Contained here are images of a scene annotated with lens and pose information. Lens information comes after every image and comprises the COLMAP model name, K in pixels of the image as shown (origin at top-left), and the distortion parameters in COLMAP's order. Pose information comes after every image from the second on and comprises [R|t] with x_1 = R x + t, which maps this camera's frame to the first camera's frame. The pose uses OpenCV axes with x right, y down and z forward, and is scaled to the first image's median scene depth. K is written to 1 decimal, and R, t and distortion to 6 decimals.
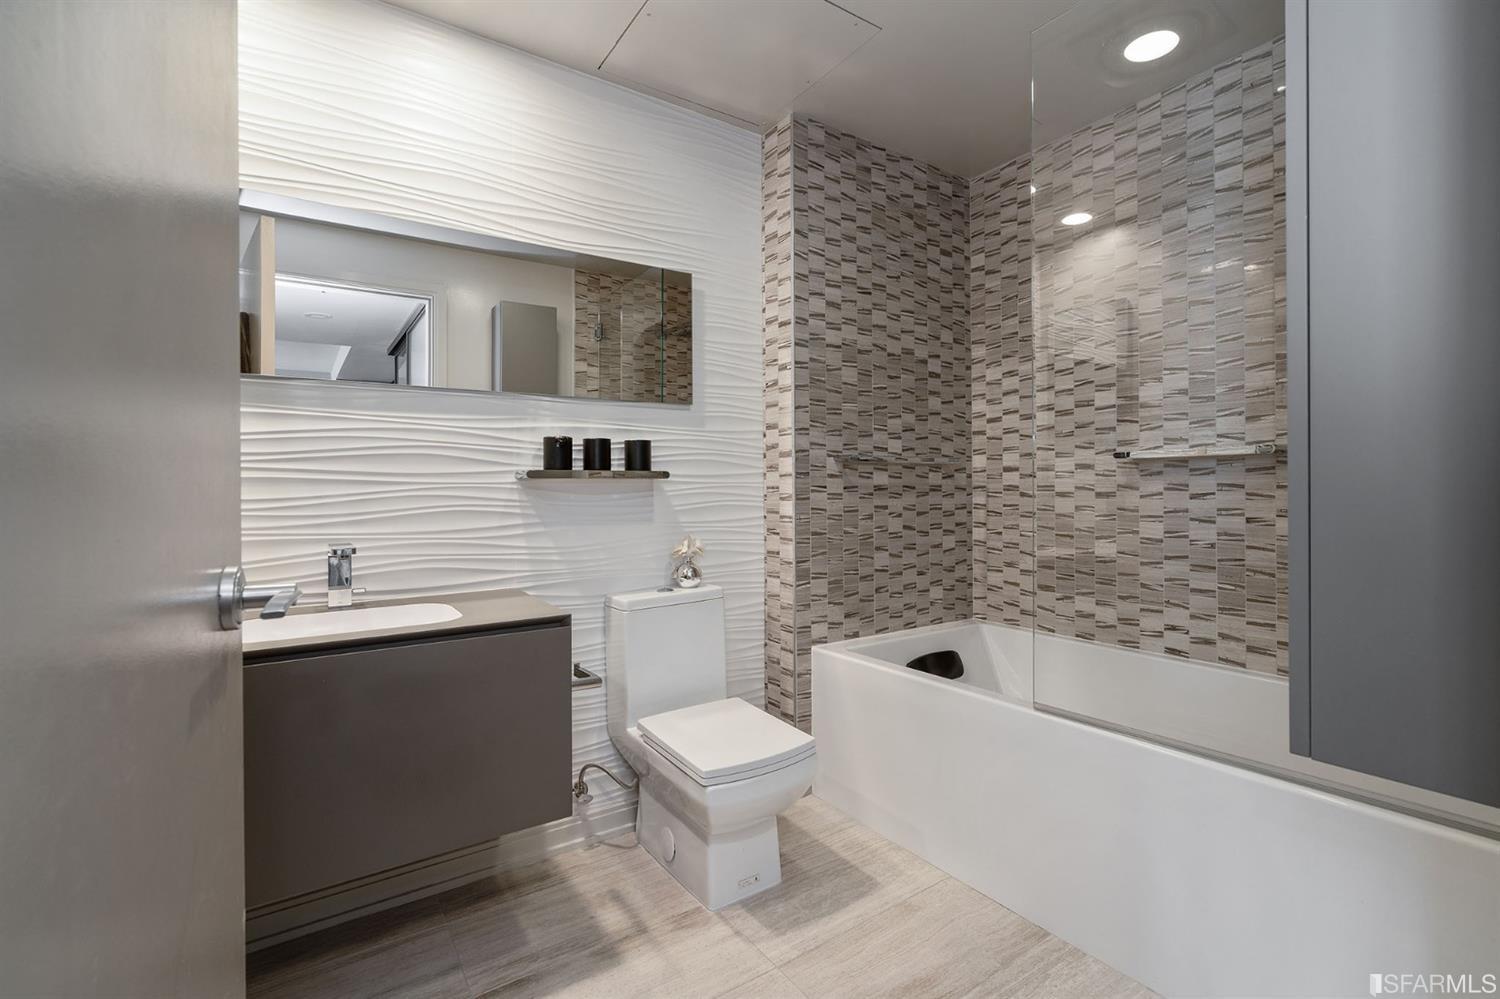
lens RADIAL K [[715.2, 0, 750.0], [0, 715.2, 499.5], [0, 0, 1]] dist [0.001245, 0.000597]
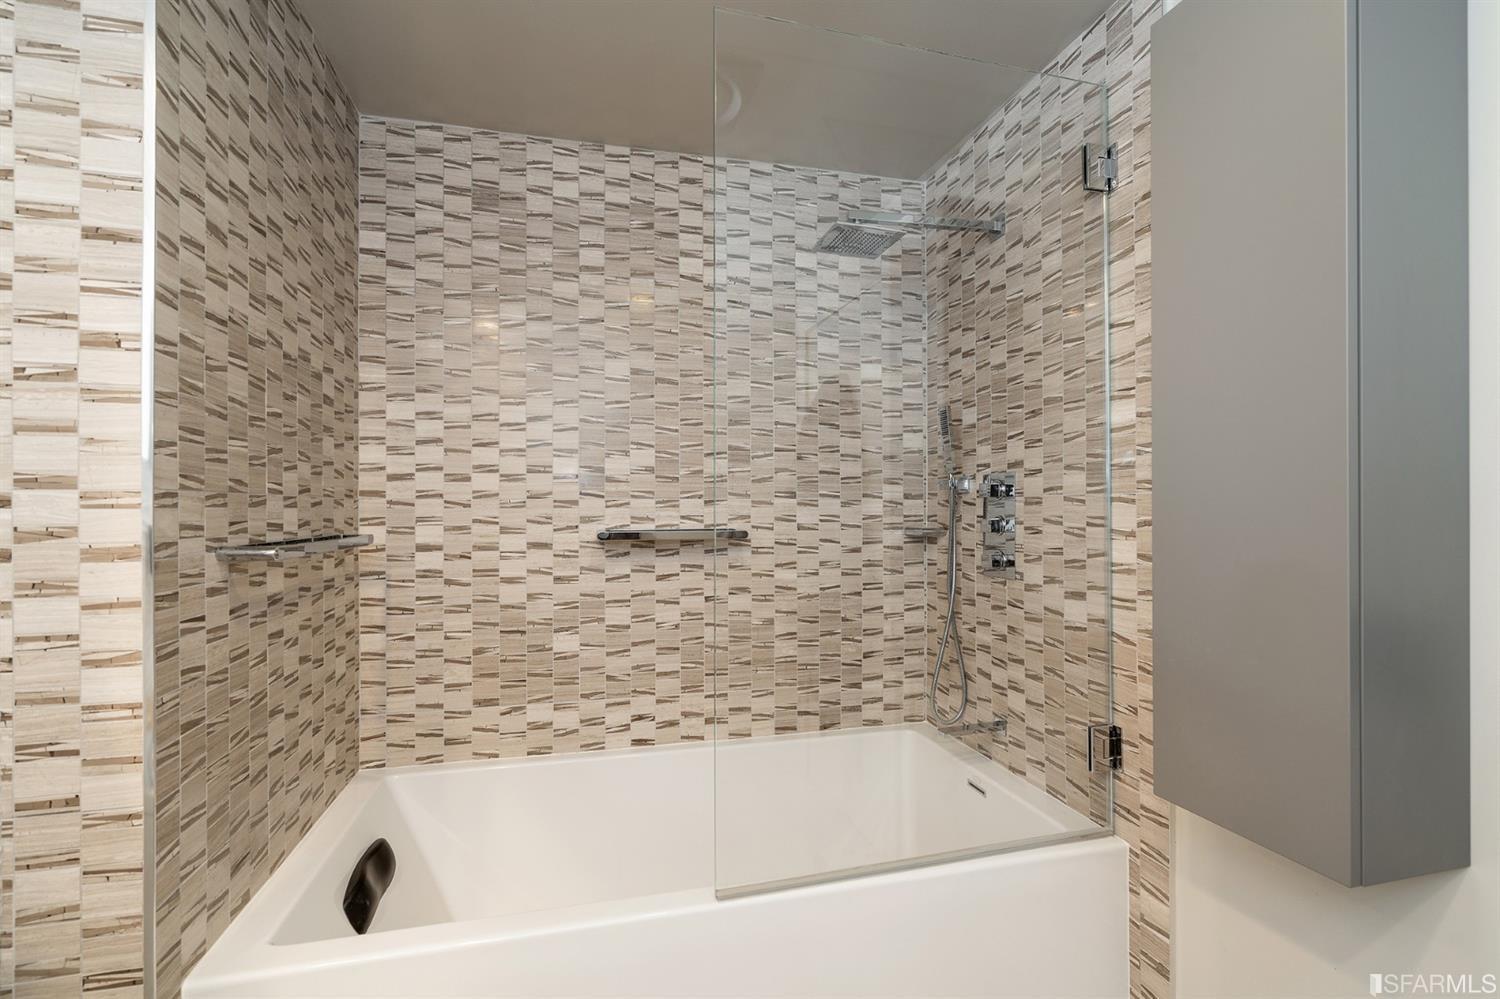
lens RADIAL K [[678.4, 0, 751.2], [0, 678.4, 507.8], [0, 0, 1]] dist [-0.003895, 0.000970]
pose [[0.330030, 0.004869, 0.943958, -0.195344], [0.007992, 0.999936, -0.007952, -0.083930], [-0.943937, 0.010169, 0.329970, 0.527615]]
